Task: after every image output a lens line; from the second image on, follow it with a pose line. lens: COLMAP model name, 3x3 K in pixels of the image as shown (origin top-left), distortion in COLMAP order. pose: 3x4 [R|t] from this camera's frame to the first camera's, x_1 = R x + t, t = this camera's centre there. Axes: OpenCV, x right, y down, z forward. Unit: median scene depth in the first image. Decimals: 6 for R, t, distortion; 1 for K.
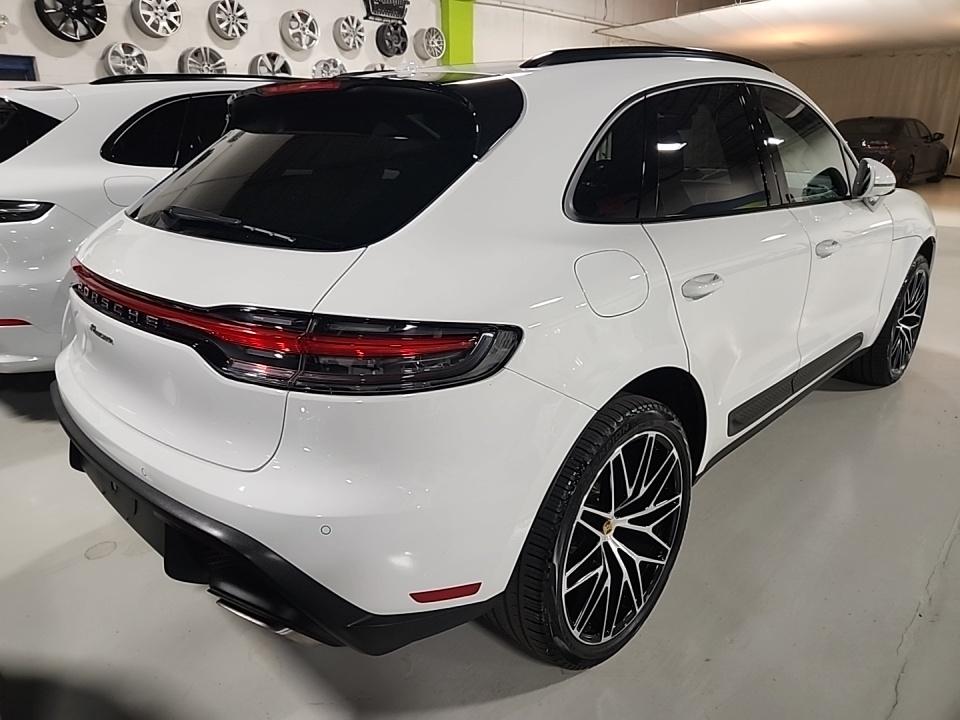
lens RADIAL K [[639.2, 0, 469.8], [0, 639.2, 354.9], [0, 0, 1]] dist [0.050766, -0.036484]
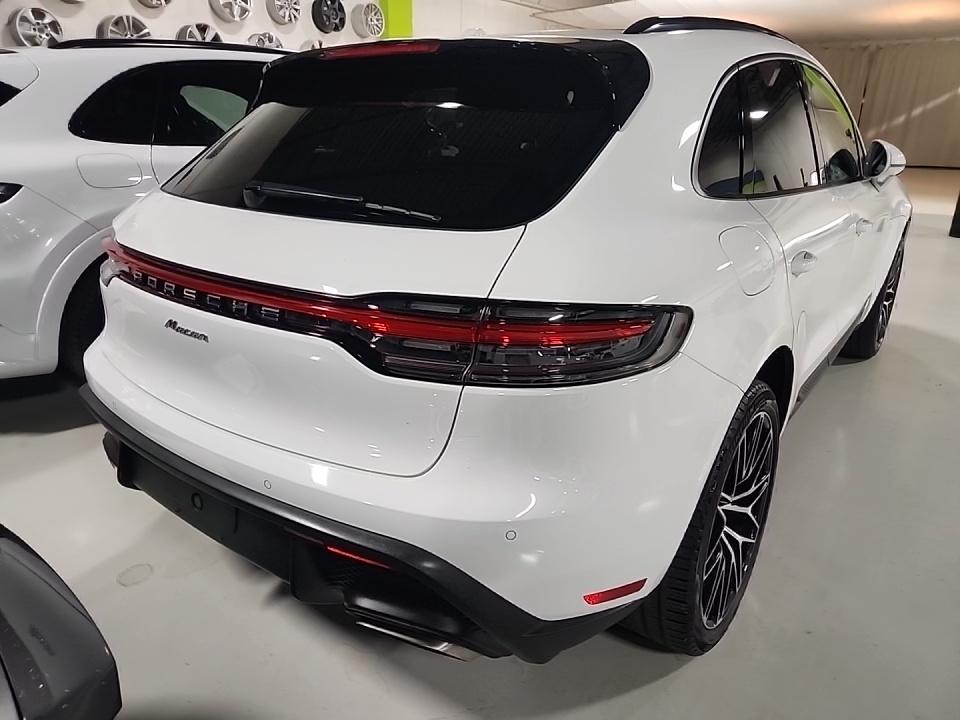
lens RADIAL K [[639.2, 0, 487.5], [0, 639.2, 365.7], [0, 0, 1]] dist [0.050766, -0.036484]
pose [[0.989969, -0.039245, 0.135721, -0.207075], [0.034605, 0.998739, 0.036382, -0.001866], [-0.136978, -0.031321, 0.990079, 0.059608]]
